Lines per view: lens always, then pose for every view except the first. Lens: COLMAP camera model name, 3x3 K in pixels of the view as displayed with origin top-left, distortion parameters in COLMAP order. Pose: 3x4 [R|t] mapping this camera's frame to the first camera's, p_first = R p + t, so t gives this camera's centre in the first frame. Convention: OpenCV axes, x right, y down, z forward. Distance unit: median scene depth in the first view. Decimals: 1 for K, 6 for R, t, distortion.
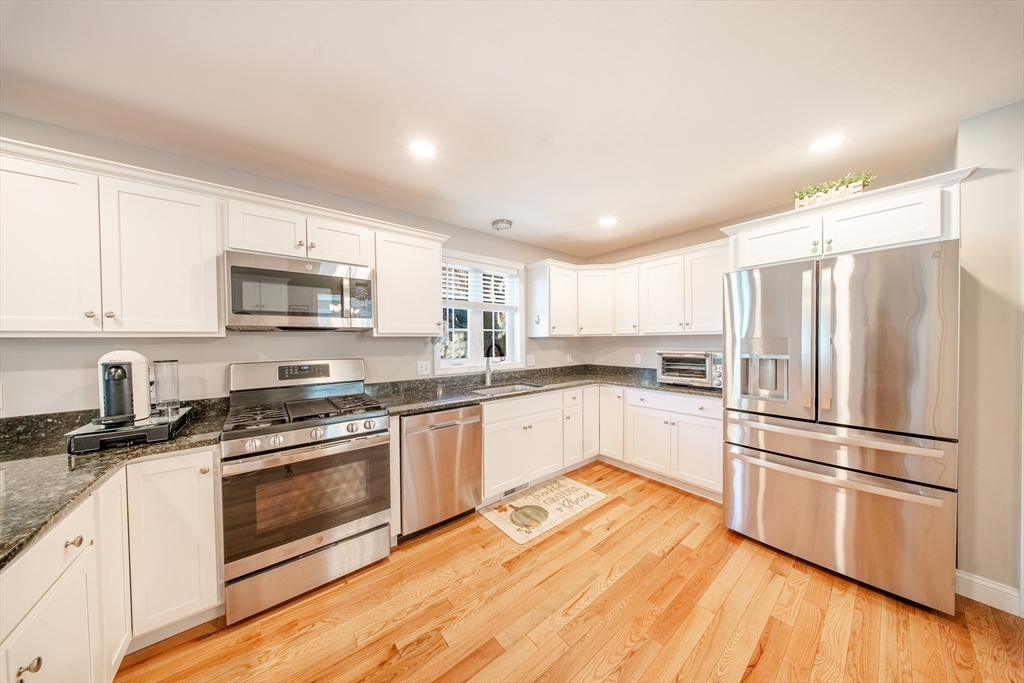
lens RADIAL K [[304.7, 0, 501.1], [0, 304.7, 344.4], [0, 0, 1]] dist [0.003450, -0.000114]
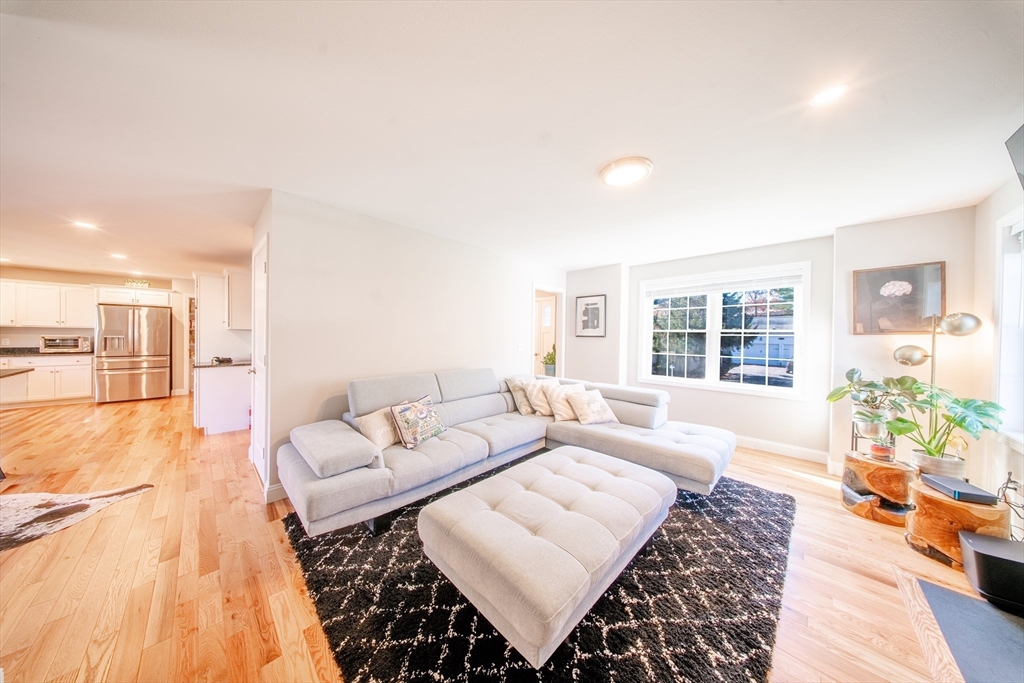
lens RADIAL K [[304.7, 0, 501.1], [0, 304.7, 344.4], [0, 0, 1]] dist [0.003450, -0.000114]
pose [[-0.114391, -0.019425, 0.993246, -2.262170], [0.009576, 0.999741, 0.020655, 0.075072], [-0.993390, 0.011874, -0.114175, -2.156461]]
